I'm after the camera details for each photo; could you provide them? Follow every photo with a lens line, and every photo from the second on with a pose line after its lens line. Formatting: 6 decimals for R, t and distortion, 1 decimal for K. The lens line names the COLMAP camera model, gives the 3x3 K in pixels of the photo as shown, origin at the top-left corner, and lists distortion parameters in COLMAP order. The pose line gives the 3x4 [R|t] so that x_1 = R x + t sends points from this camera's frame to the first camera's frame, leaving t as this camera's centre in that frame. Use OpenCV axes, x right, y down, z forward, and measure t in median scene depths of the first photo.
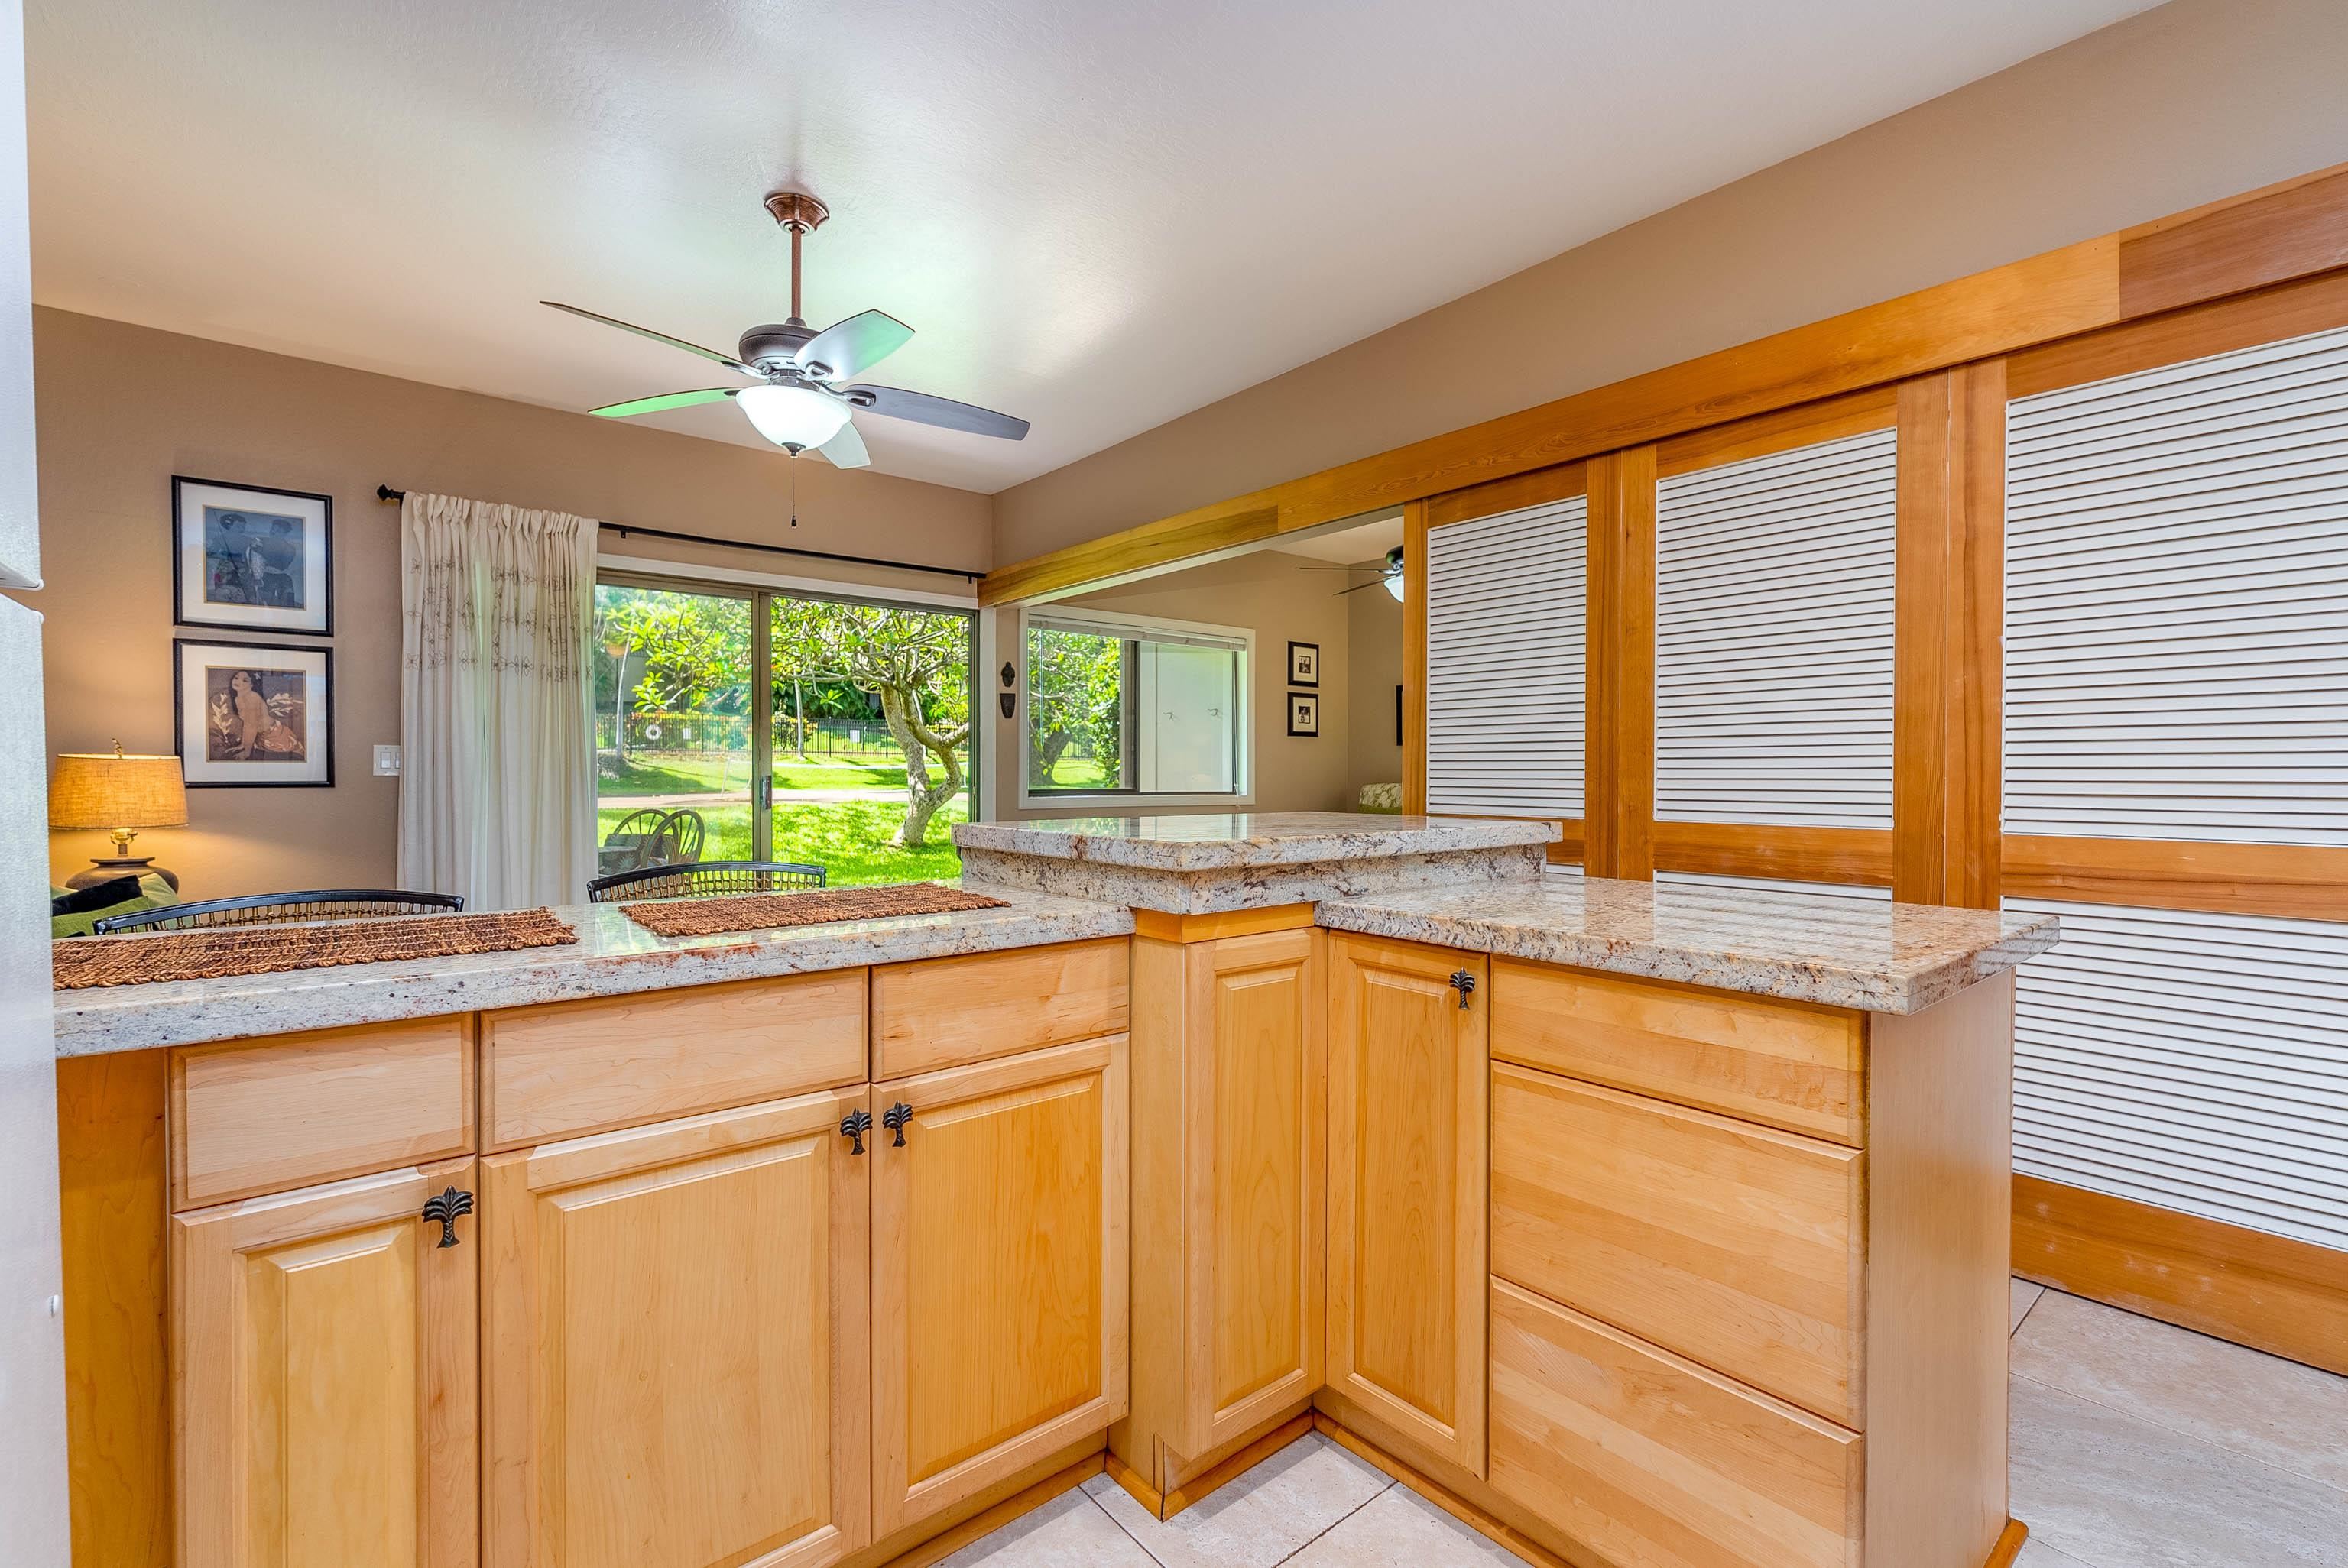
lens RADIAL K [[1008.0, 0, 1181.3], [0, 1008.0, 788.9], [0, 0, 1]] dist [-0.000199, -0.000010]
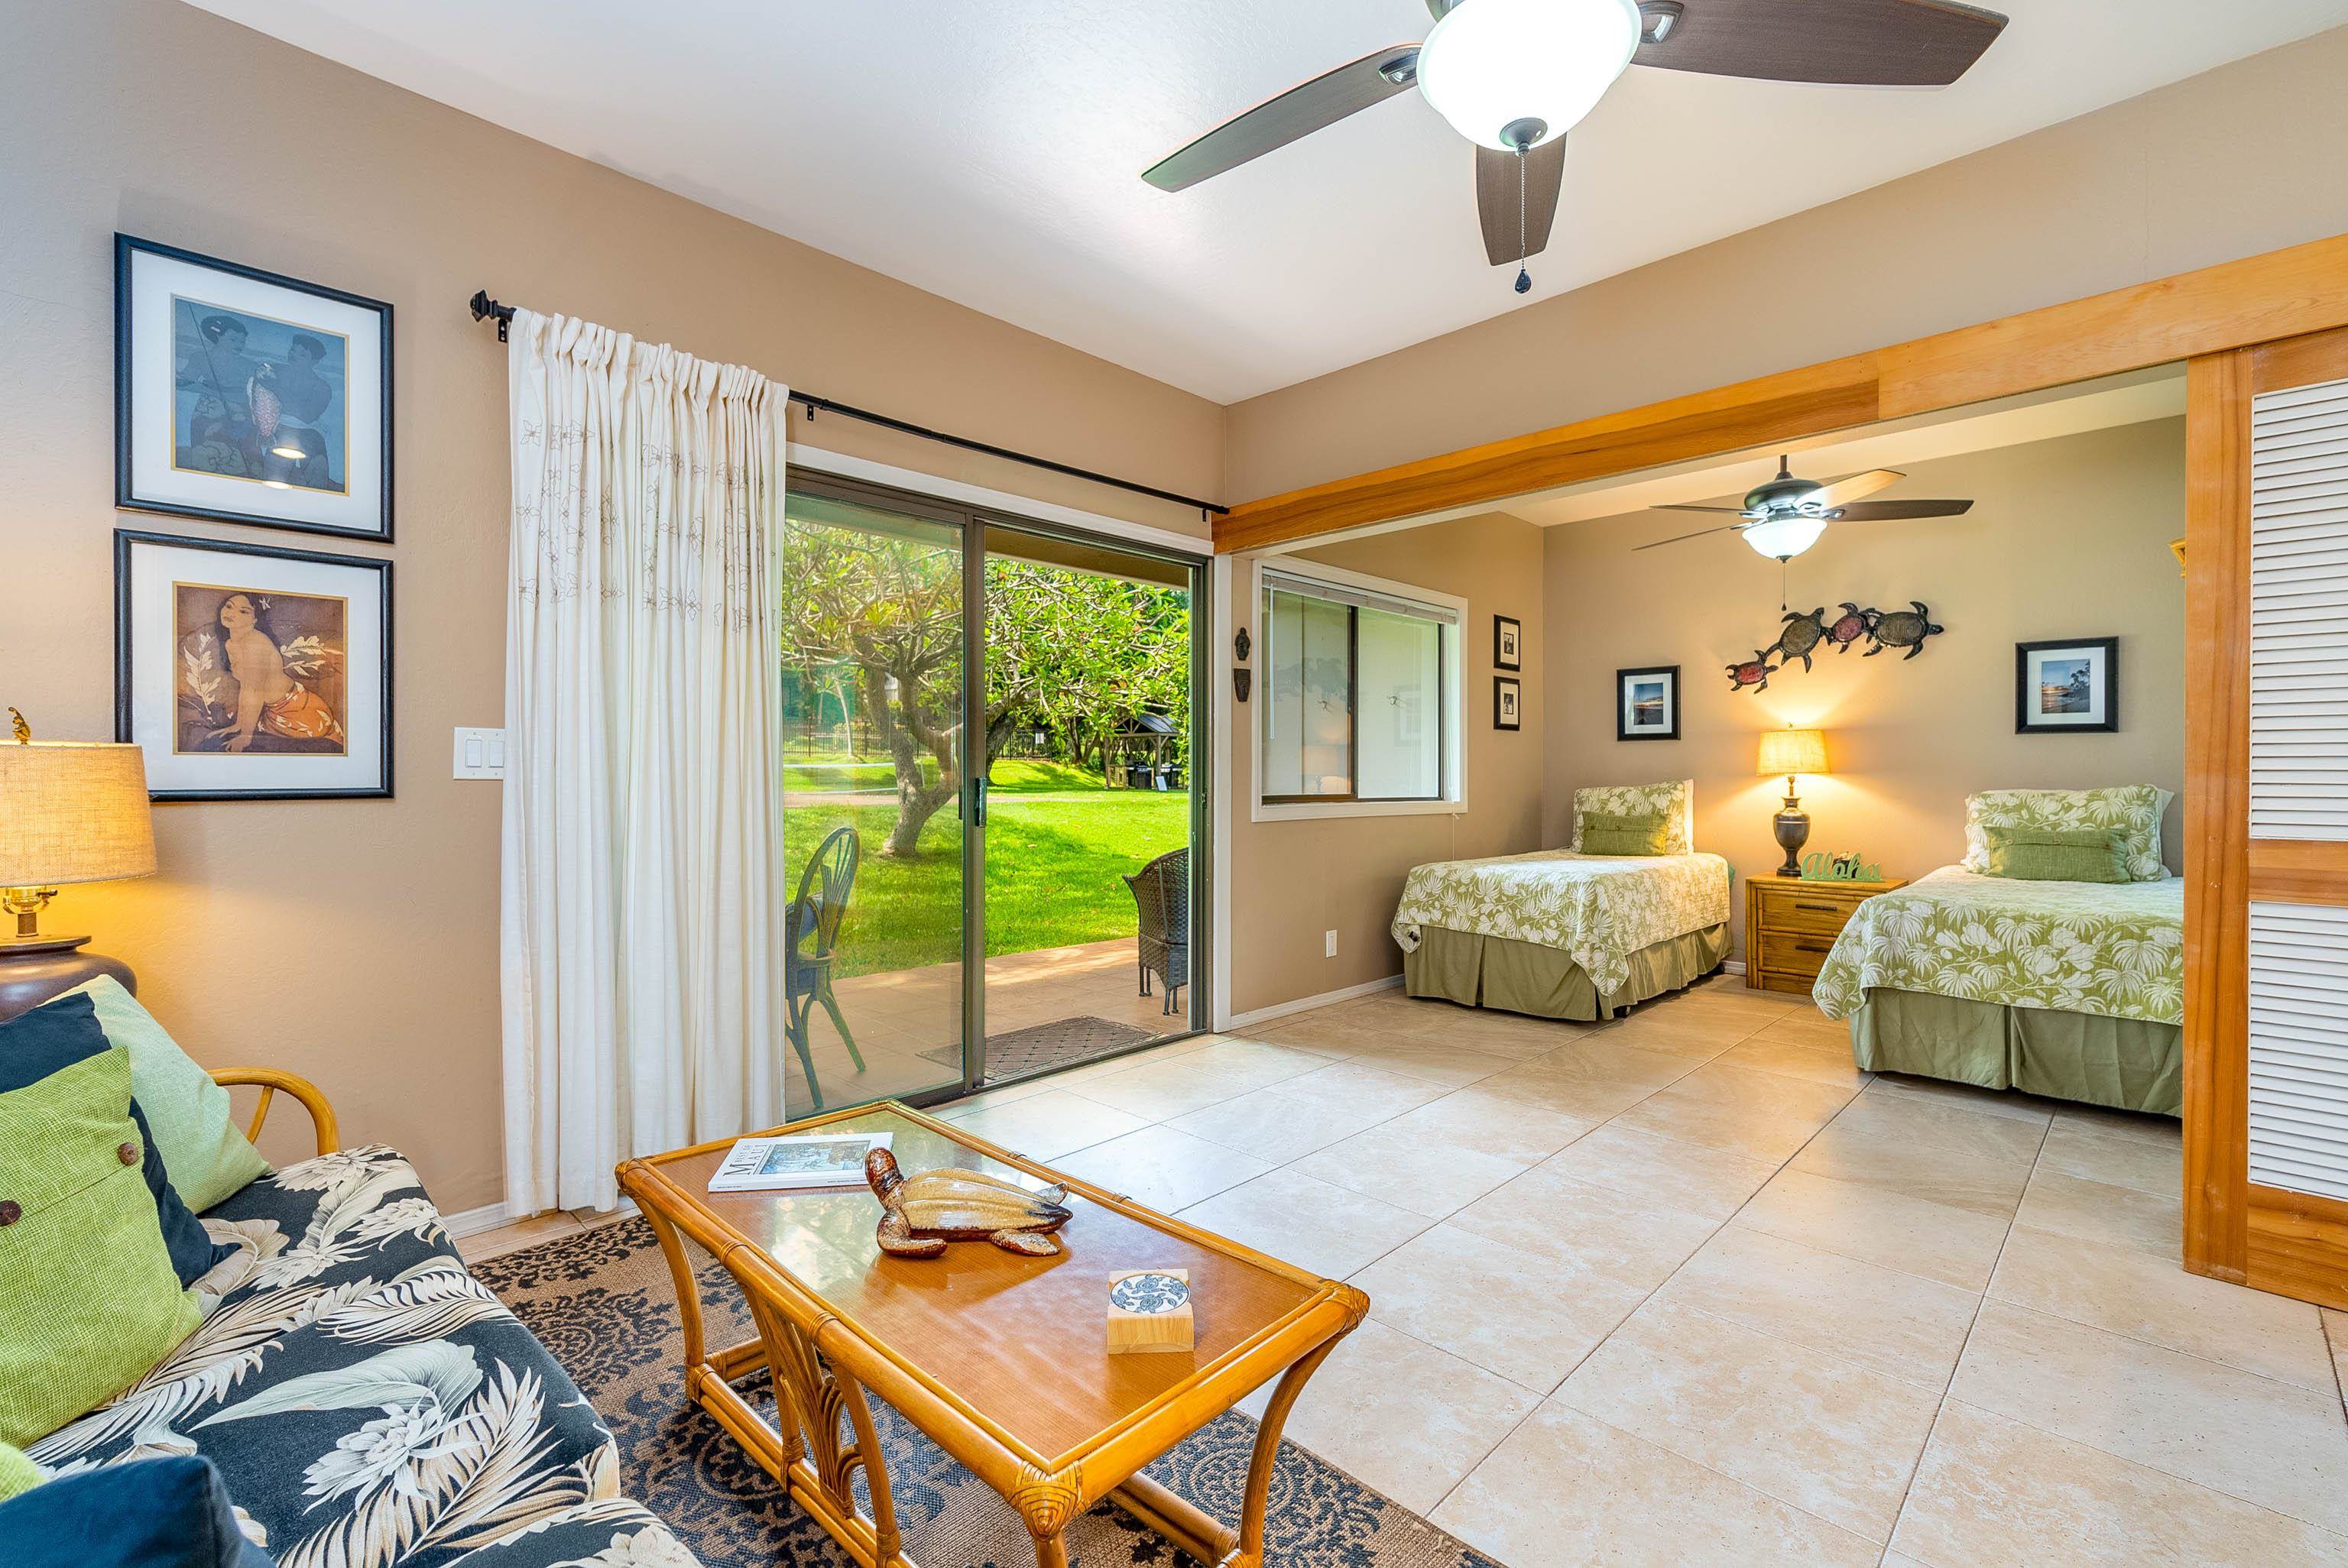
lens RADIAL K [[1021.5, 0, 1180.1], [0, 1021.5, 778.7], [0, 0, 1]] dist [0.002486, -0.000194]
pose [[0.996554, 0.000089, 0.082941, -0.436471], [0.000801, 0.999942, -0.010698, -0.006402], [-0.082937, 0.010727, 0.996497, 0.370255]]
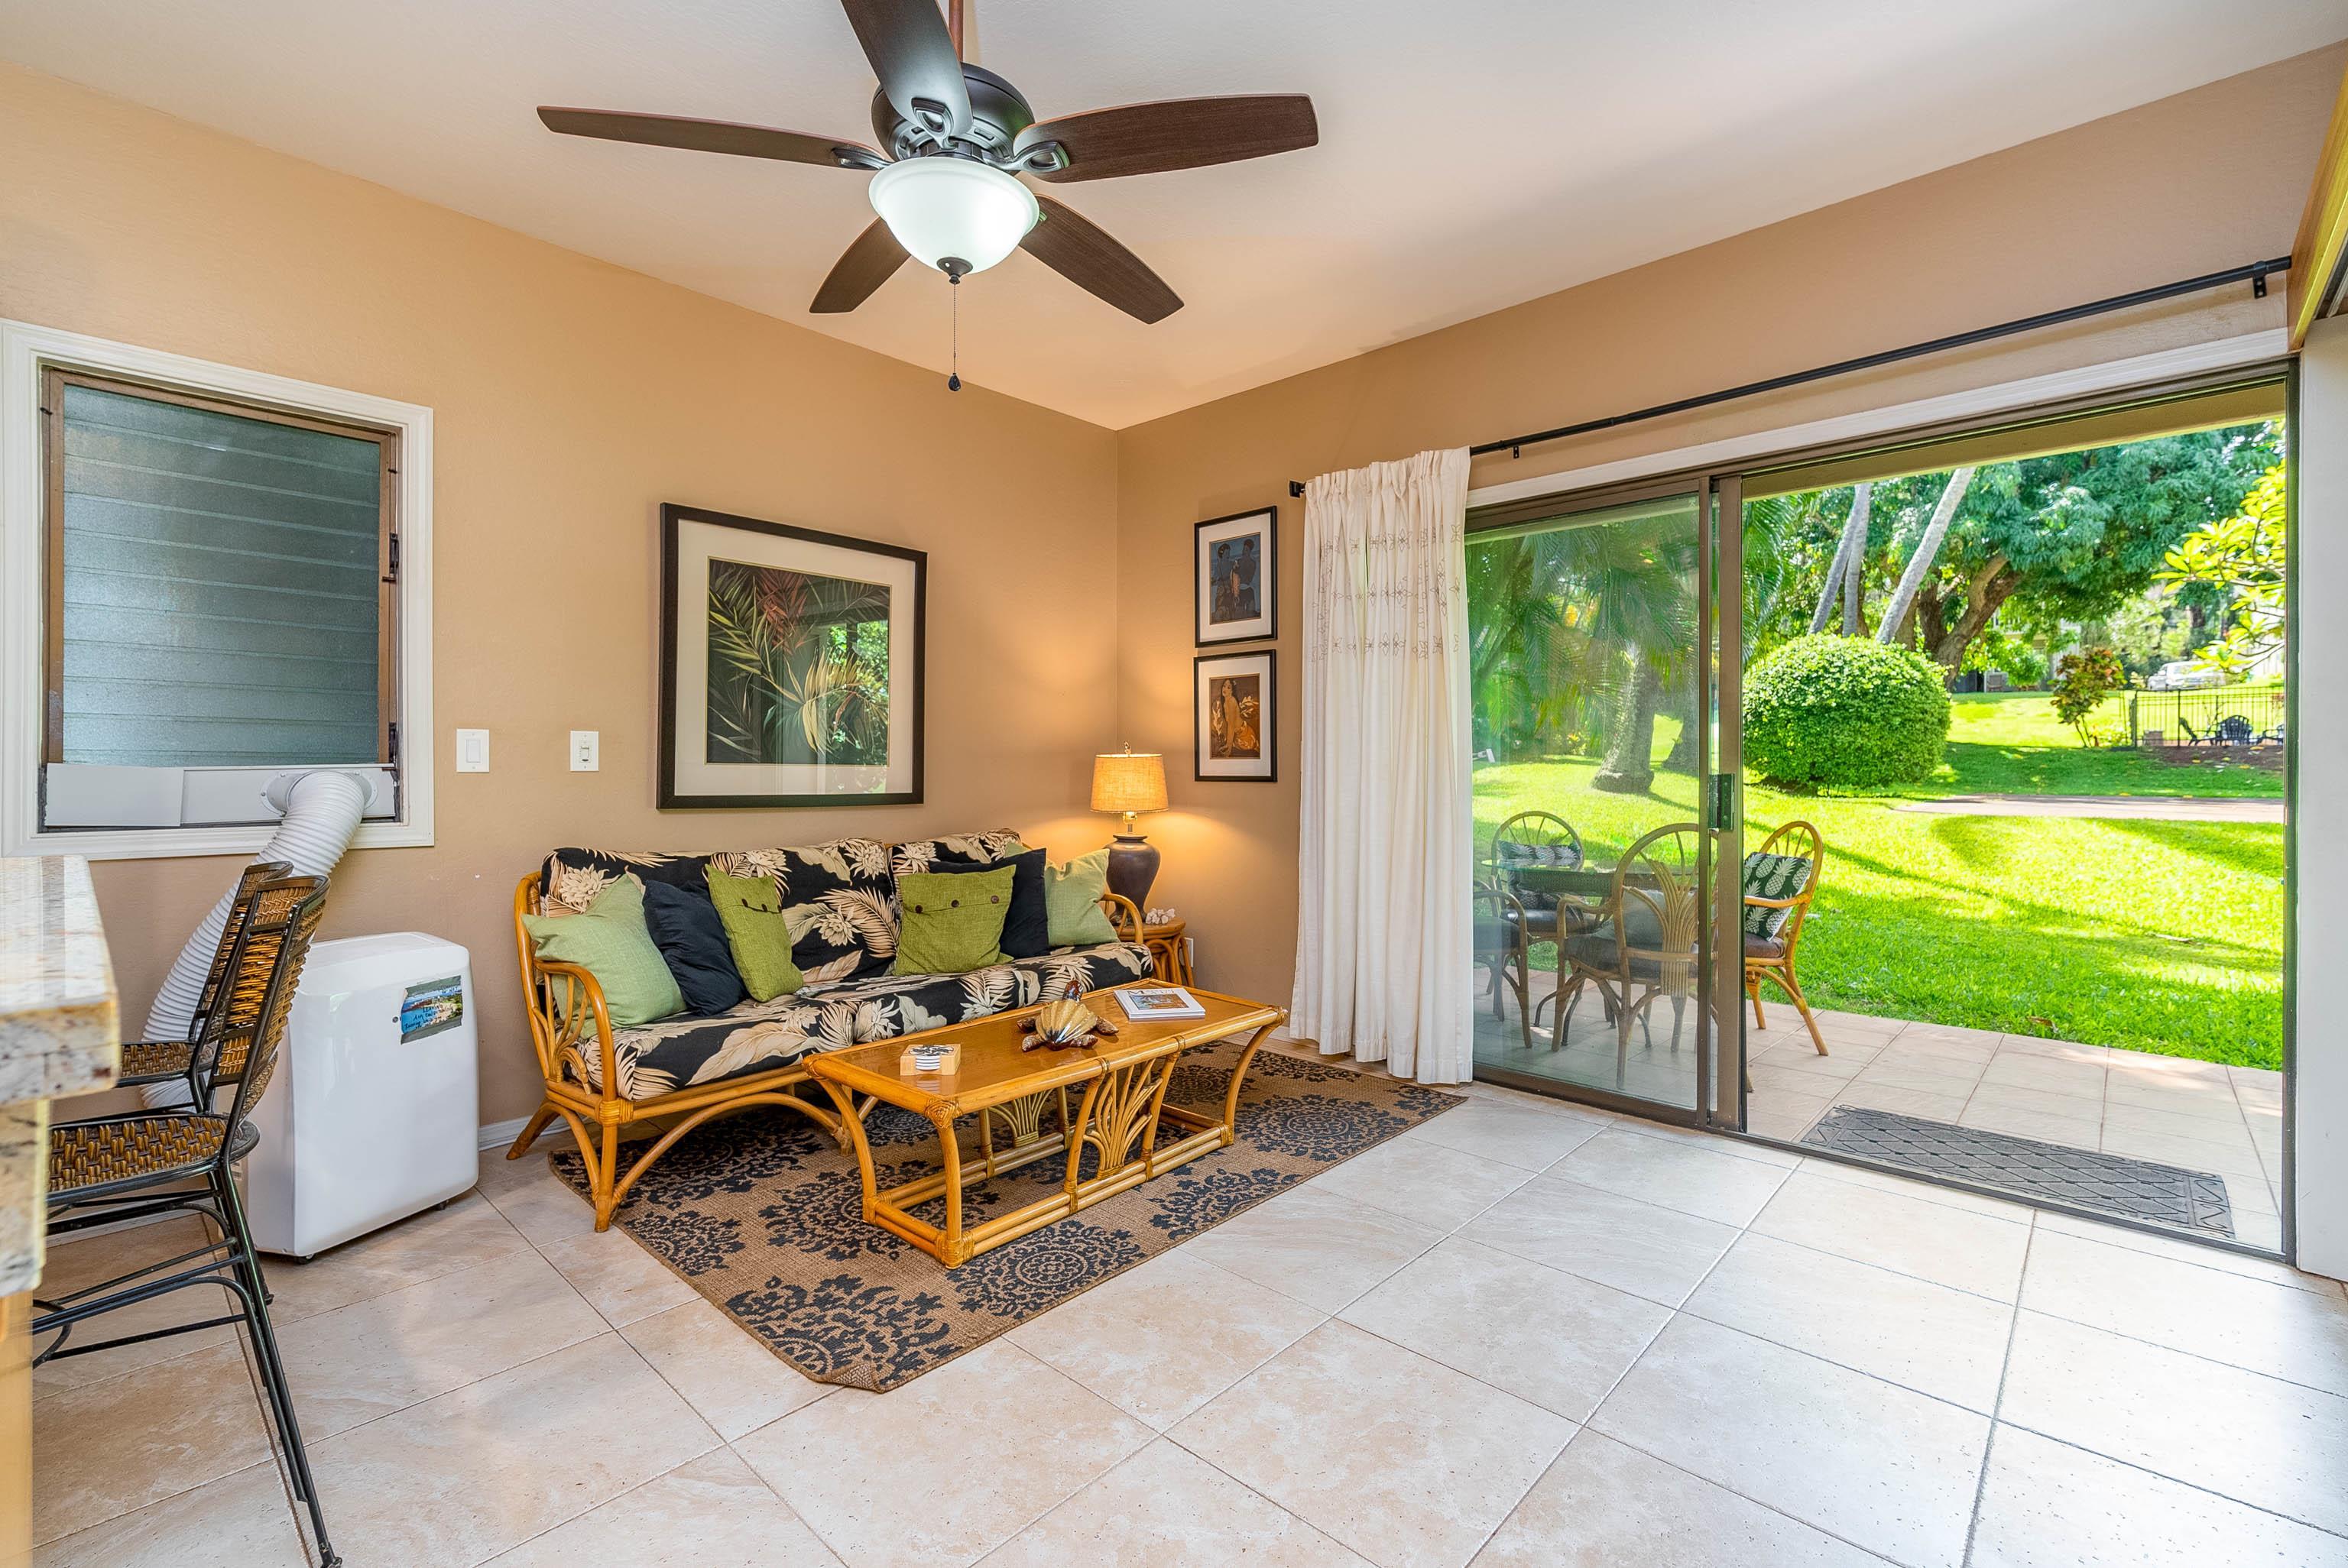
lens RADIAL K [[1021.5, 0, 1180.1], [0, 1021.5, 778.7], [0, 0, 1]] dist [0.002486, -0.000194]
pose [[0.120417, 0.008386, -0.992688, 0.207592], [-0.016500, 0.999843, 0.006445, -0.010249], [0.992586, 0.015604, 0.120536, 0.780851]]
